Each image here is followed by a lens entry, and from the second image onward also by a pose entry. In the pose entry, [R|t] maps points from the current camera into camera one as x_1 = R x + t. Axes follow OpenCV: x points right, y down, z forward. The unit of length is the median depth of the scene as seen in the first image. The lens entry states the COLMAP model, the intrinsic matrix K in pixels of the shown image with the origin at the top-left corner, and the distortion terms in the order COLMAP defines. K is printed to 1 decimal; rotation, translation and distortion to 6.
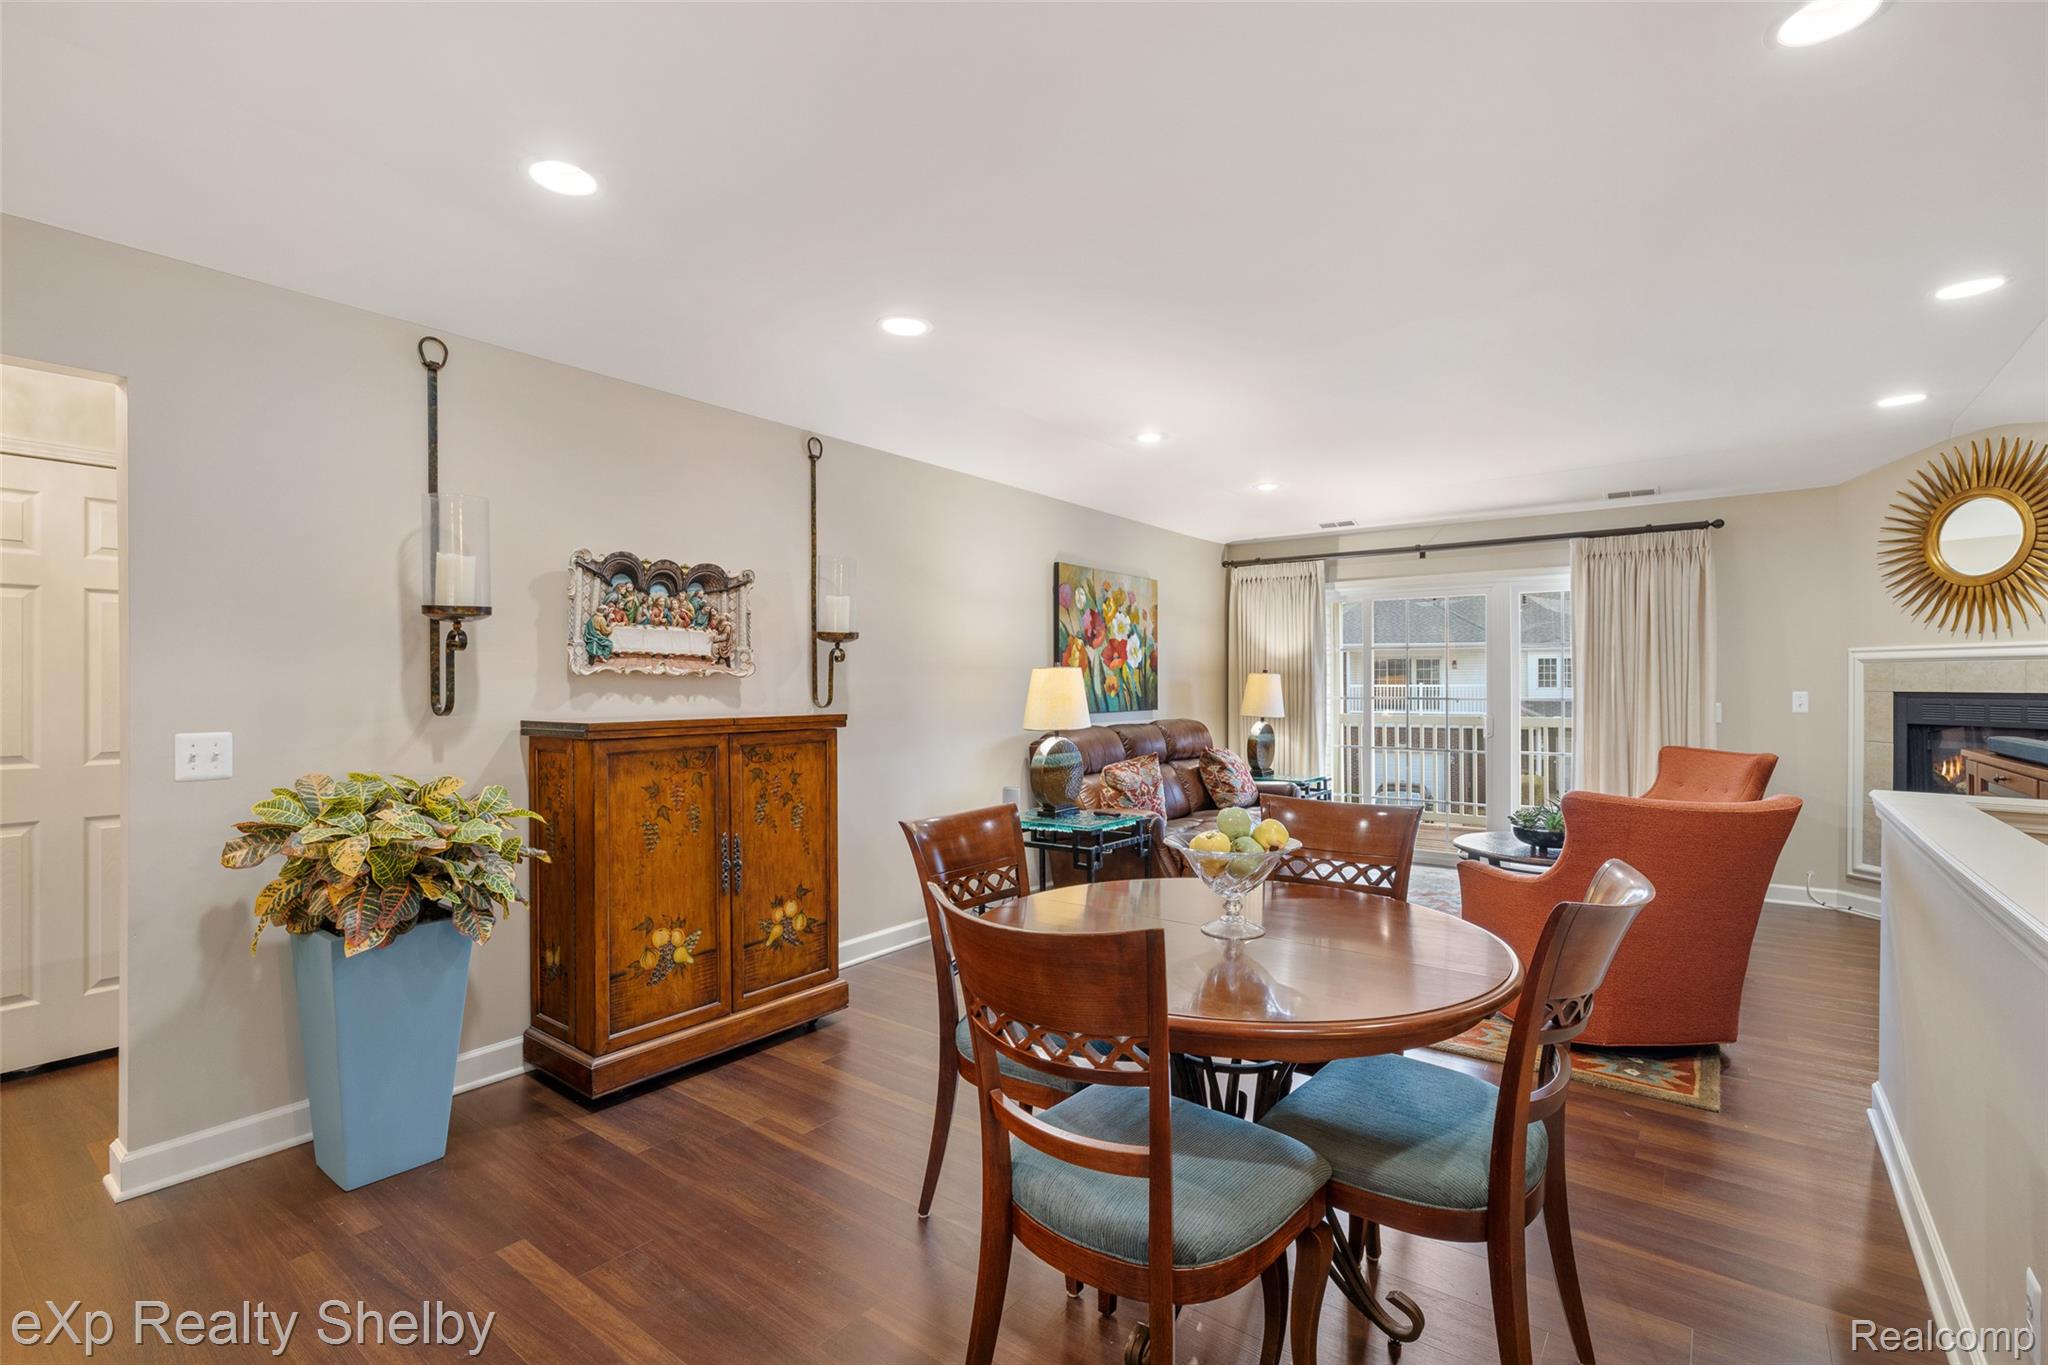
lens RADIAL K [[919.9, 0, 1028.4], [0, 919.9, 677.3], [0, 0, 1]] dist [-0.002396, -0.000708]
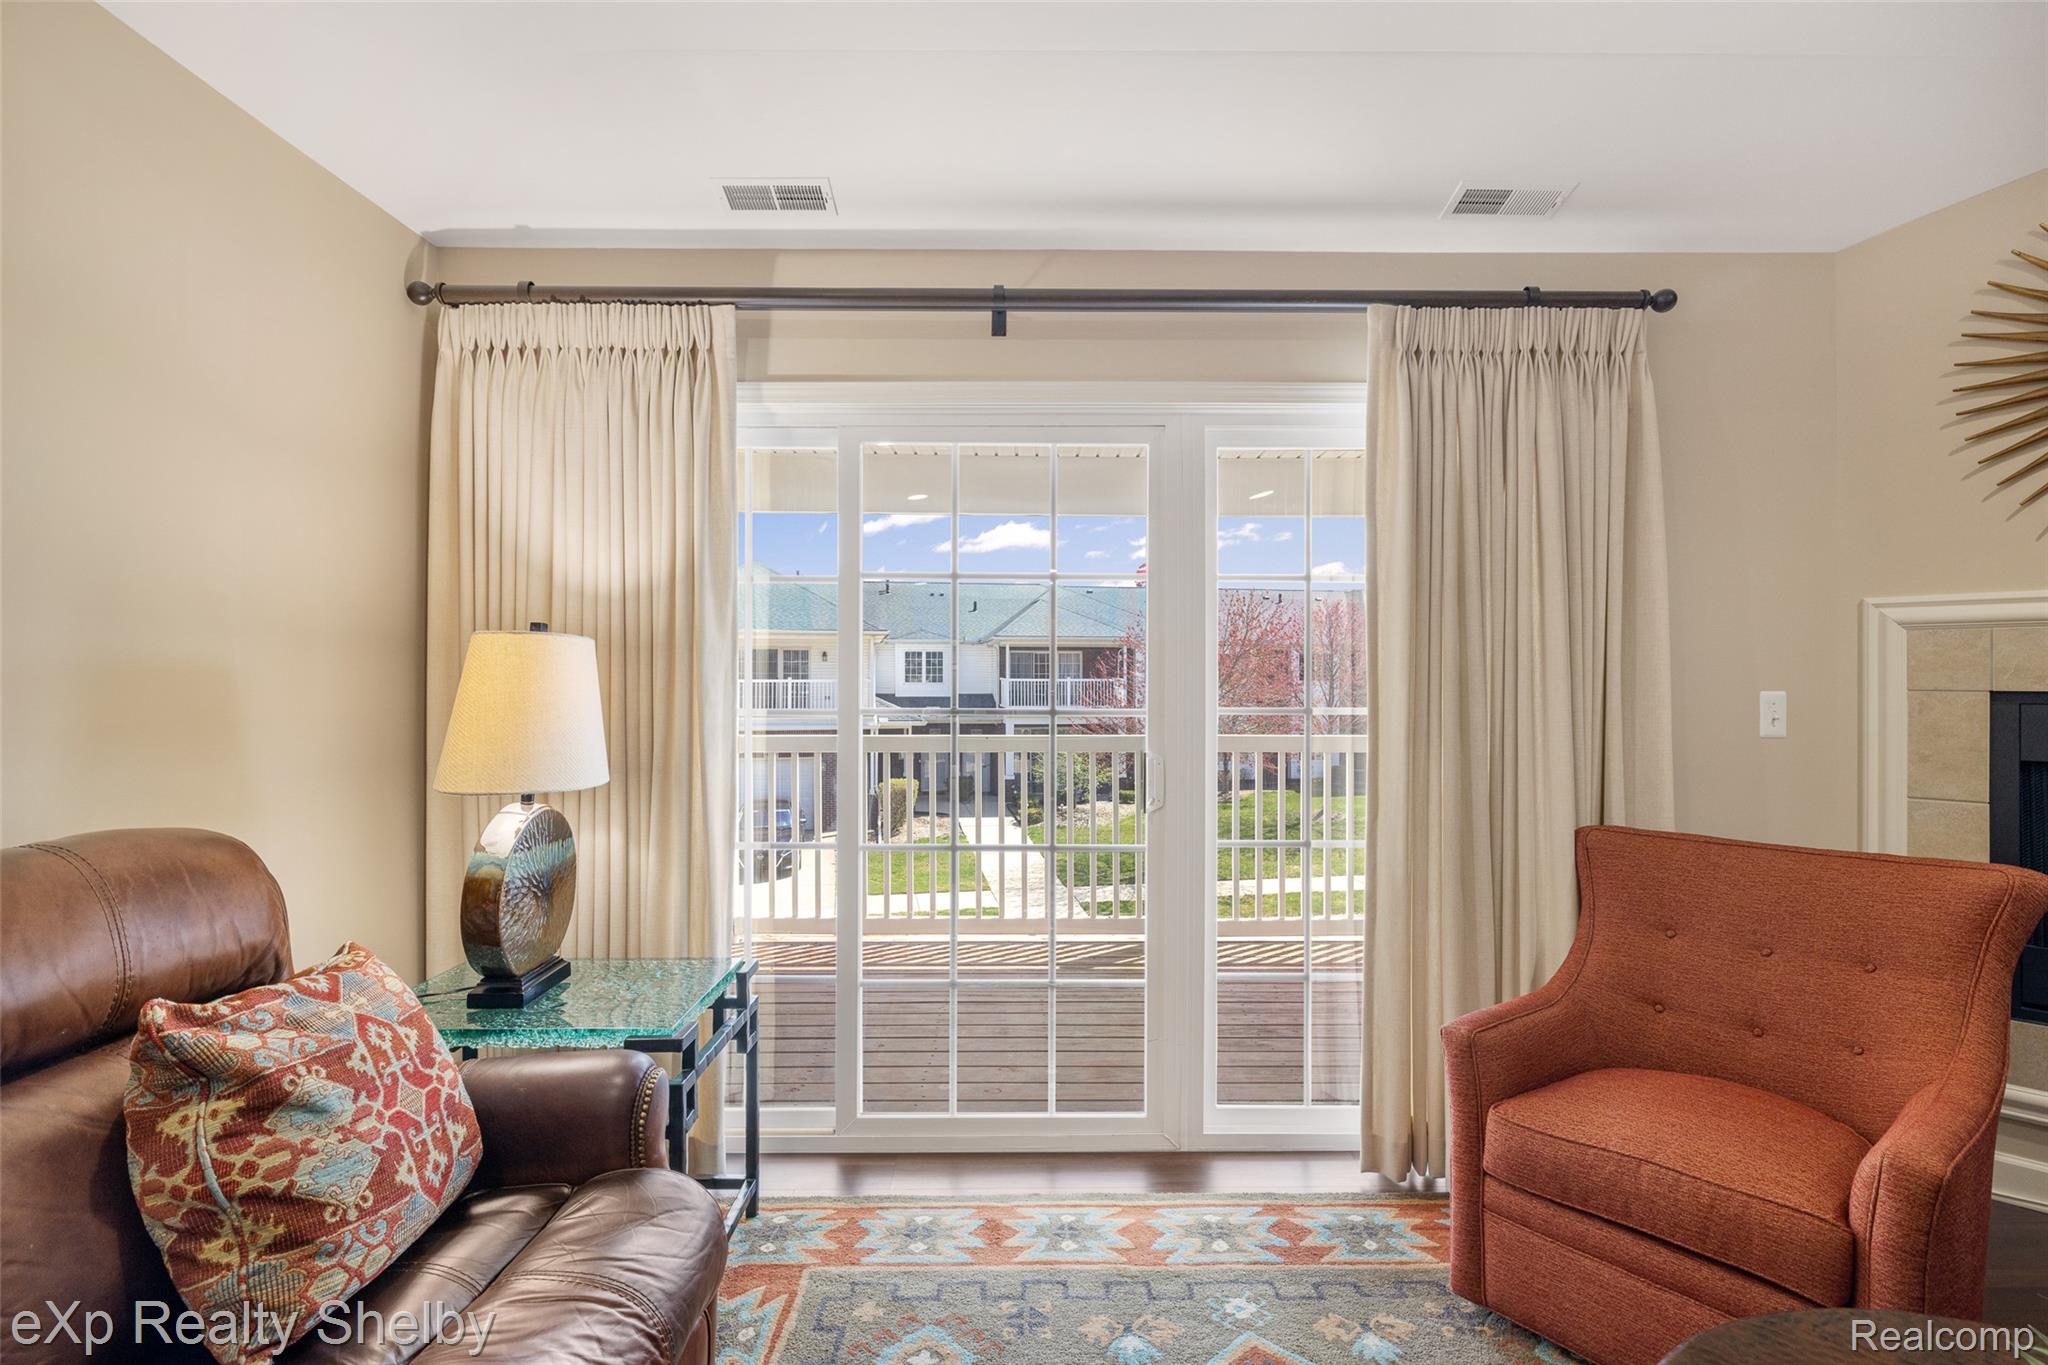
lens RADIAL K [[997.0, 0, 1024.4], [0, 997.0, 674.9], [0, 0, 1]] dist [-0.001542, 0.001117]
pose [[0.793525, 0.003249, 0.608529, 0.221627], [-0.005079, 0.999986, 0.001283, 0.008144], [-0.608516, -0.004109, 0.793531, 0.777474]]
